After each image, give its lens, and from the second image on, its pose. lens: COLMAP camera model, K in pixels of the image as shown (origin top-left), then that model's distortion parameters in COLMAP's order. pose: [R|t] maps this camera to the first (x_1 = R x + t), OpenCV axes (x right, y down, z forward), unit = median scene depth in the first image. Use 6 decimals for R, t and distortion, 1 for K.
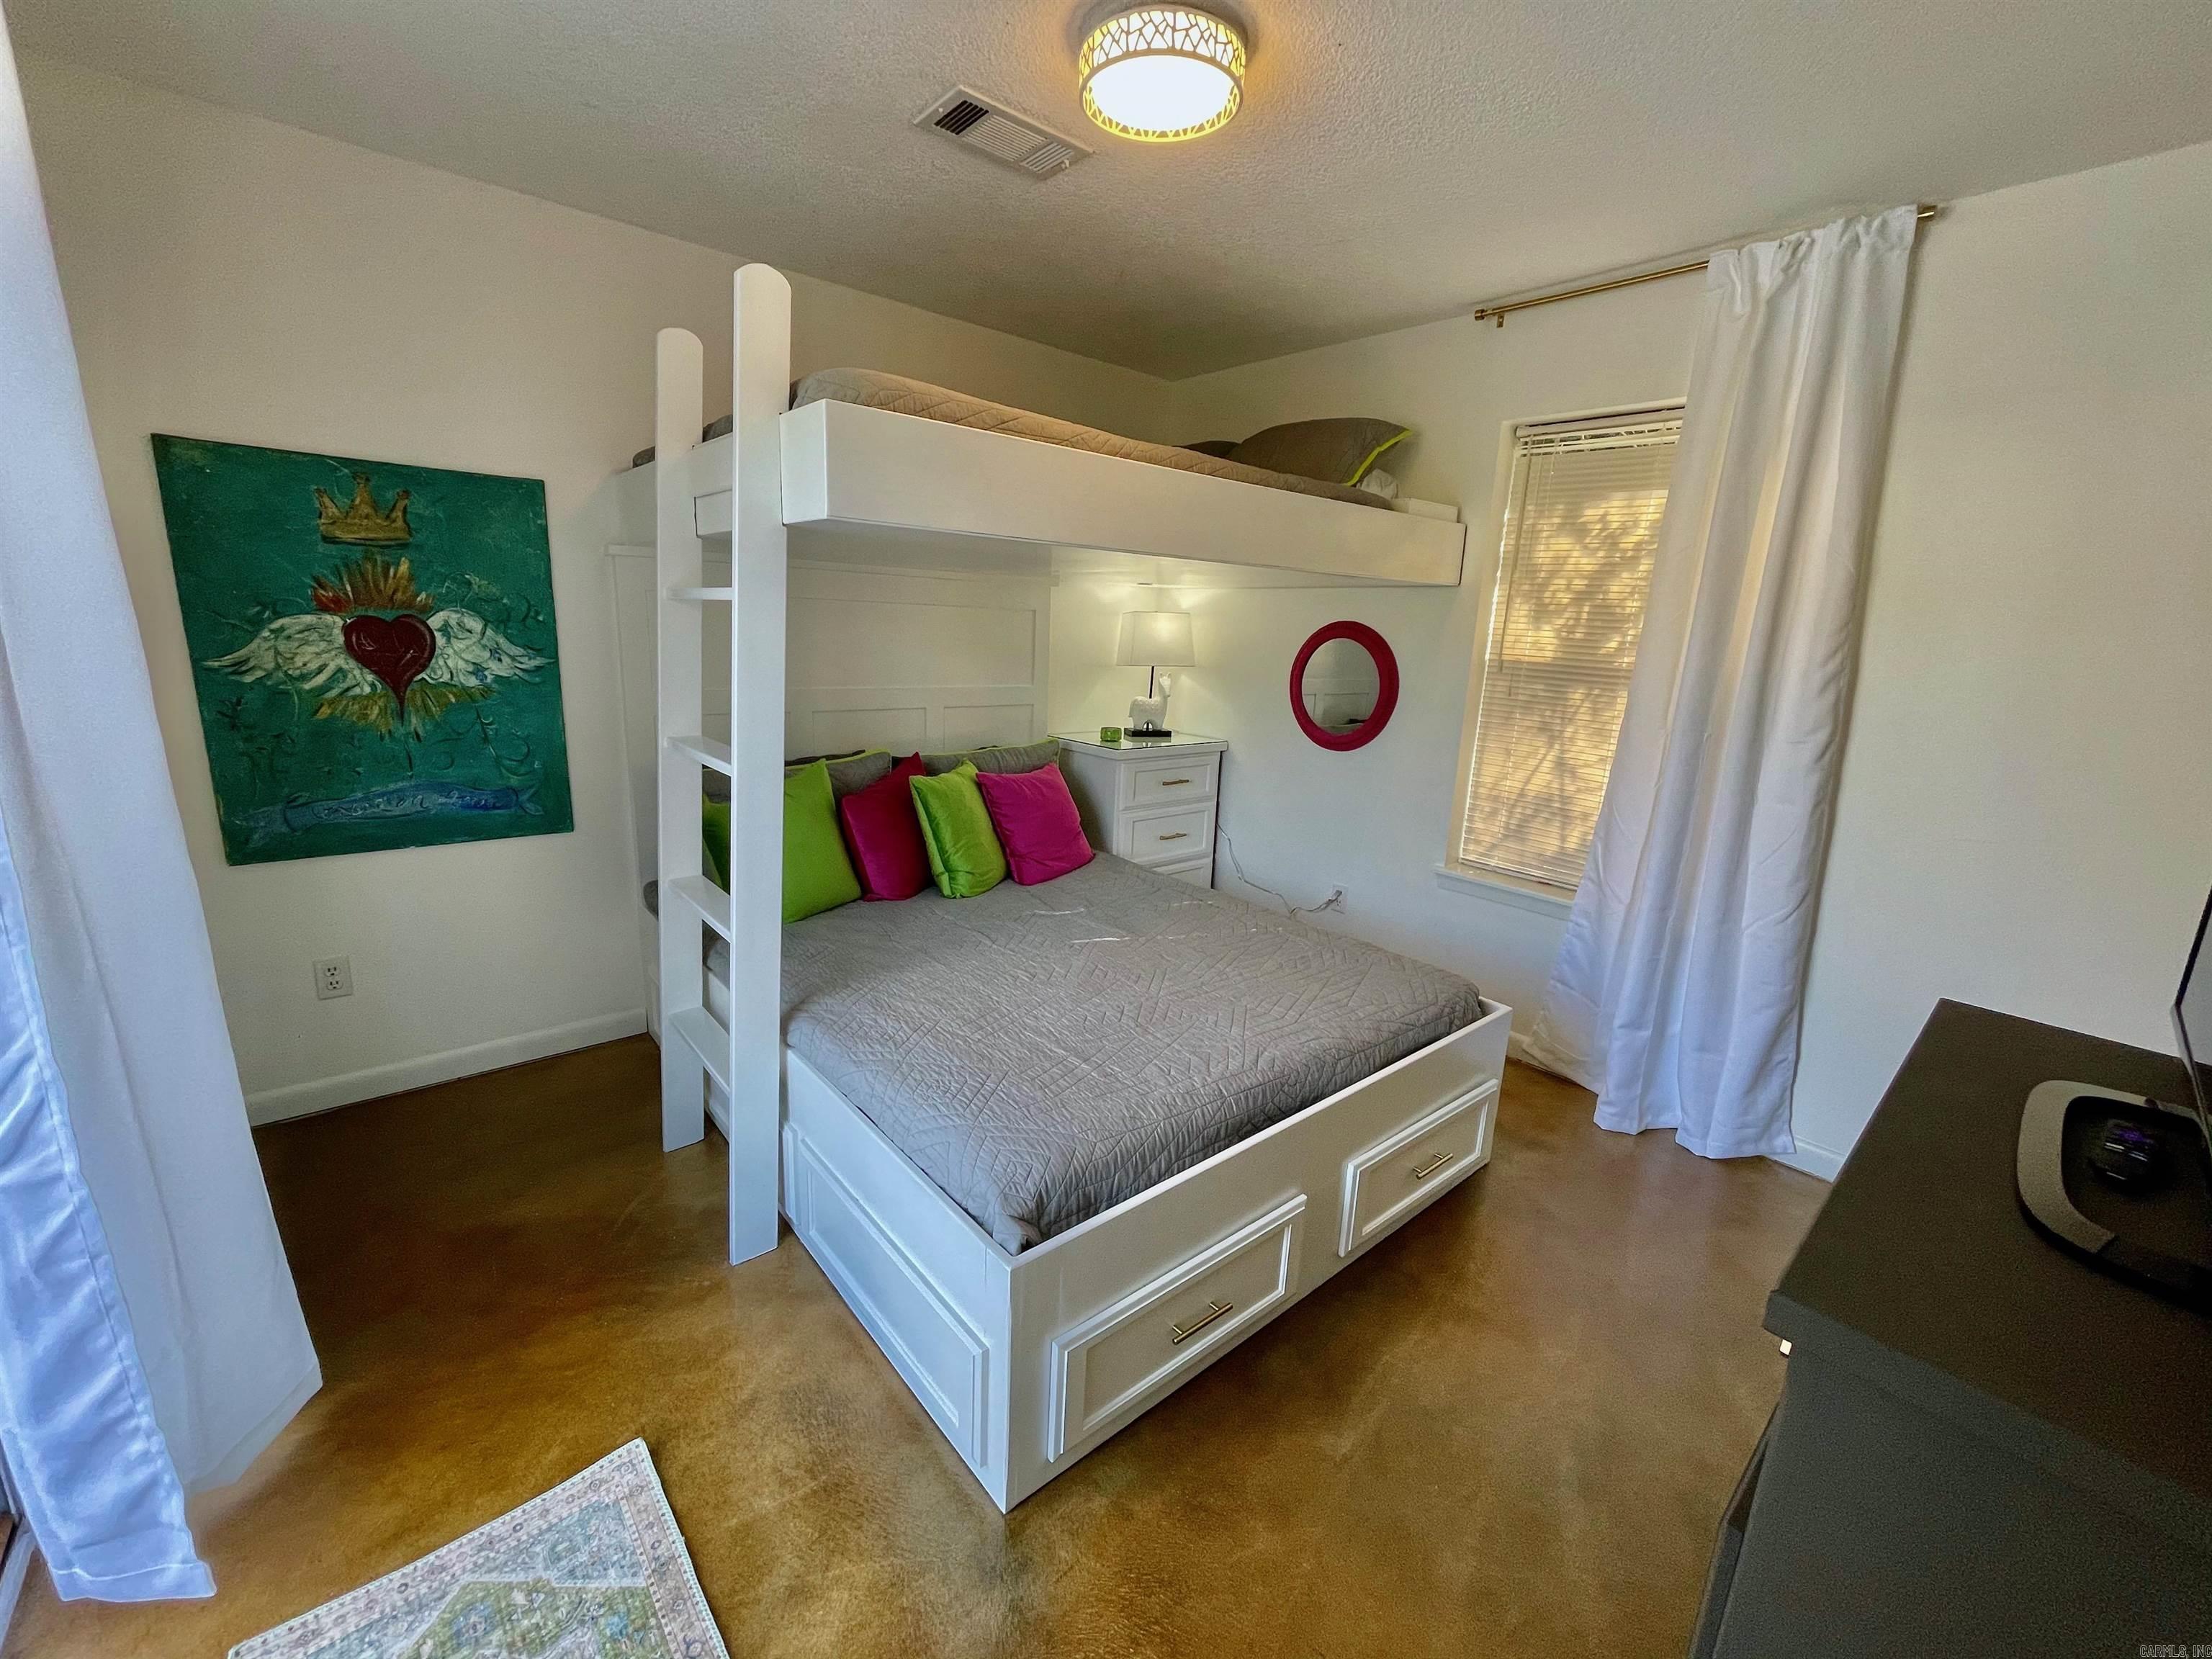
lens RADIAL K [[890.3, 0, 1103.3], [0, 890.3, 823.2], [0, 0, 1]] dist [-0.005346, 0.000379]
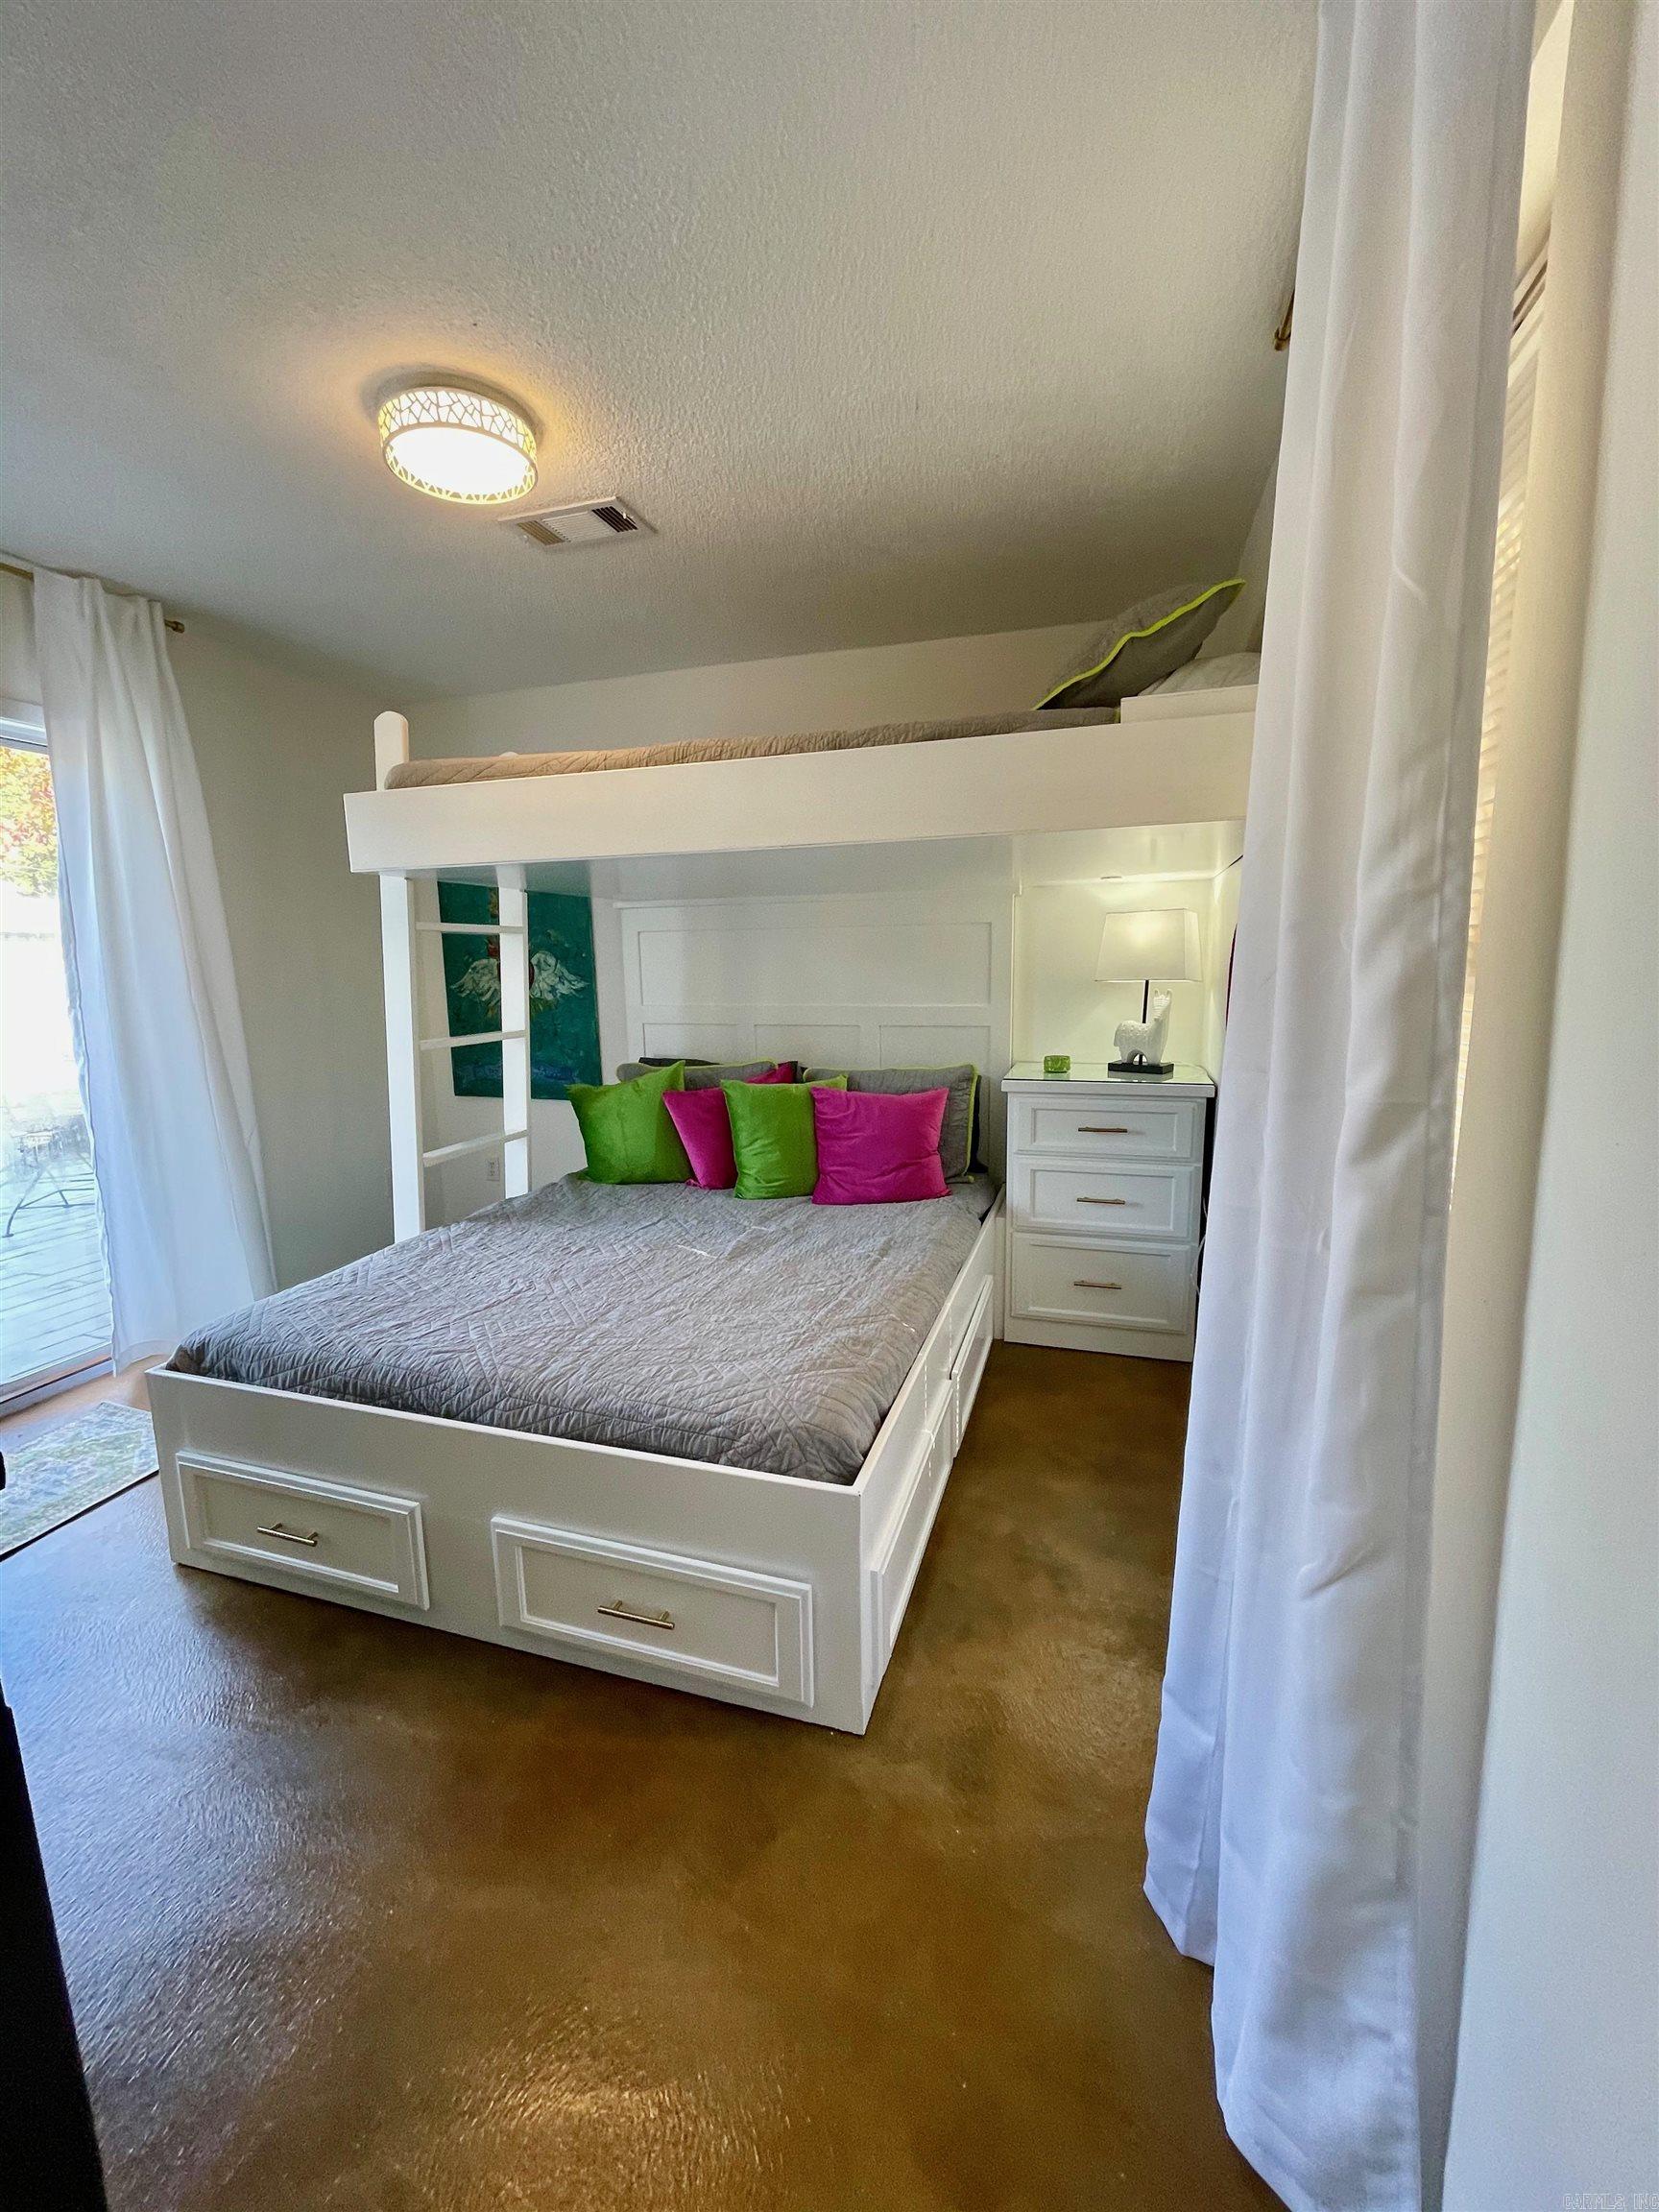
lens RADIAL K [[890.3, 0, 831.9], [0, 890.3, 1103.1], [0, 0, 1]] dist [-0.005346, 0.000379]
pose [[0.533270, 0.084965, -0.841668, 0.888348], [-0.149468, 0.988753, 0.005111, -0.056161], [0.832636, 0.123077, 0.539972, 0.581576]]
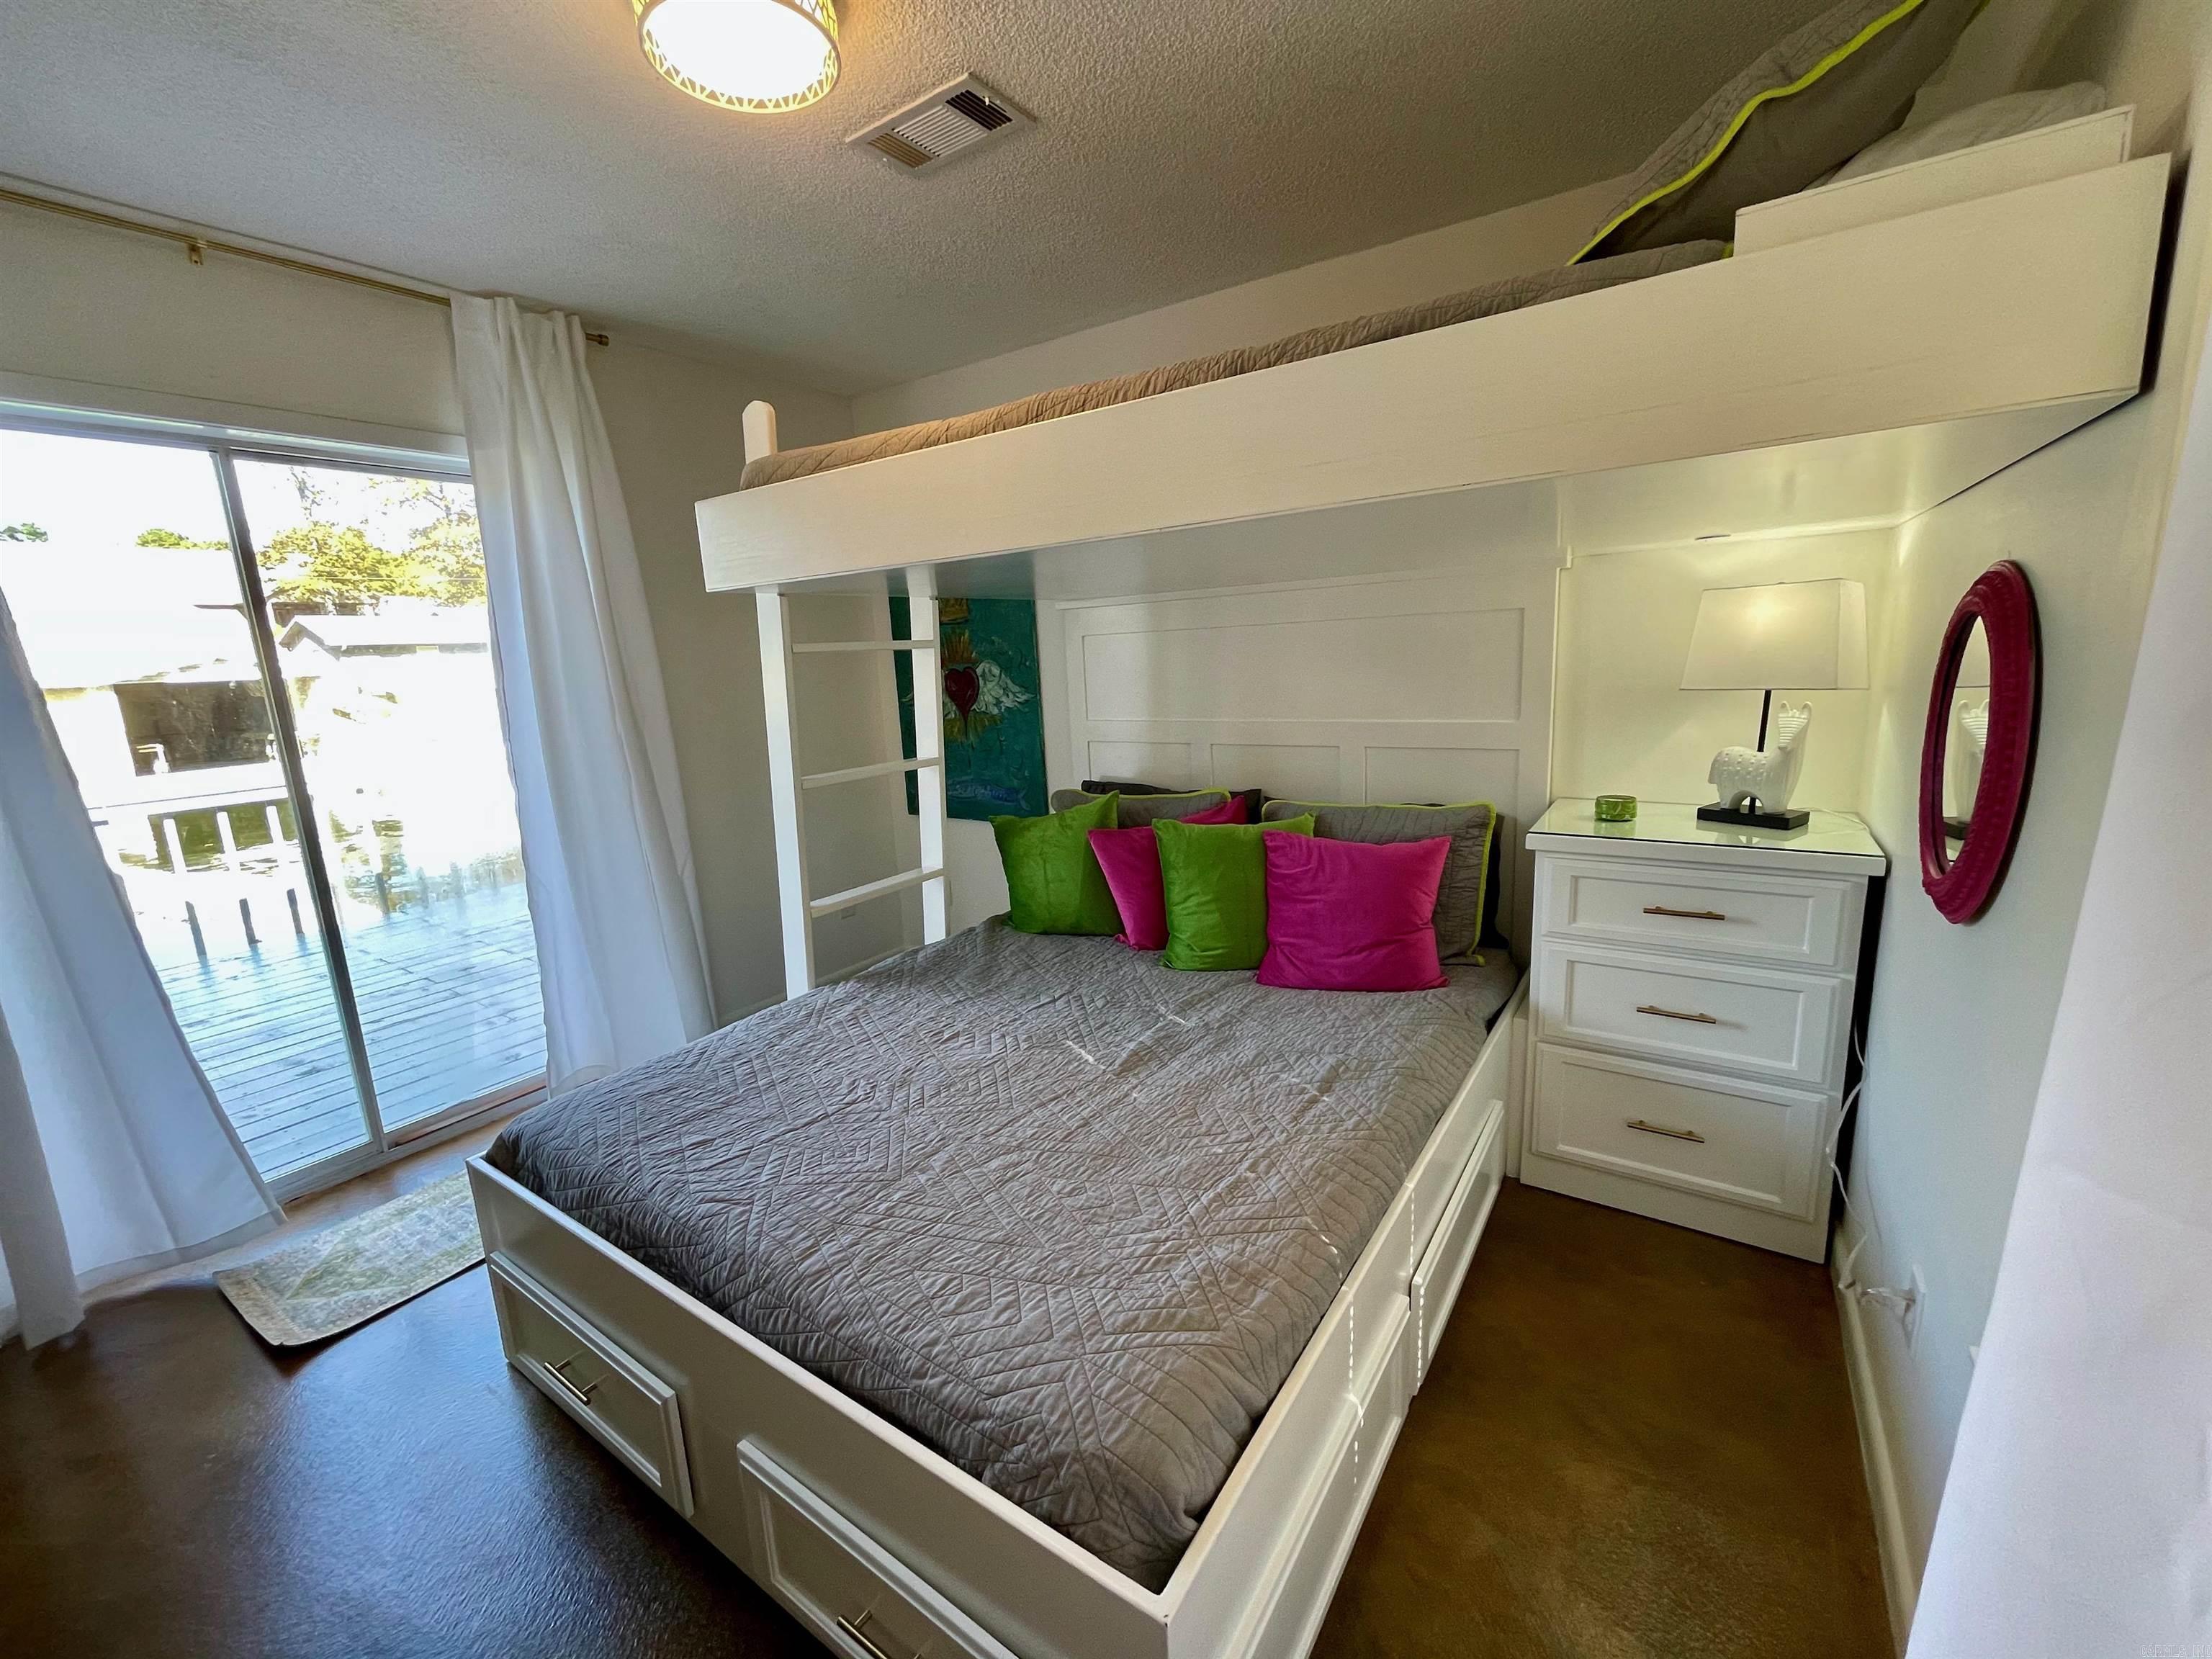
lens RADIAL K [[890.3, 0, 1102.5], [0, 890.3, 822.8], [0, 0, 1]] dist [-0.005346, 0.000379]
pose [[0.261312, 0.129855, -0.956480, 0.715904], [-0.153715, 0.983862, 0.091578, -0.138726], [0.952936, 0.123095, 0.277056, 0.782609]]
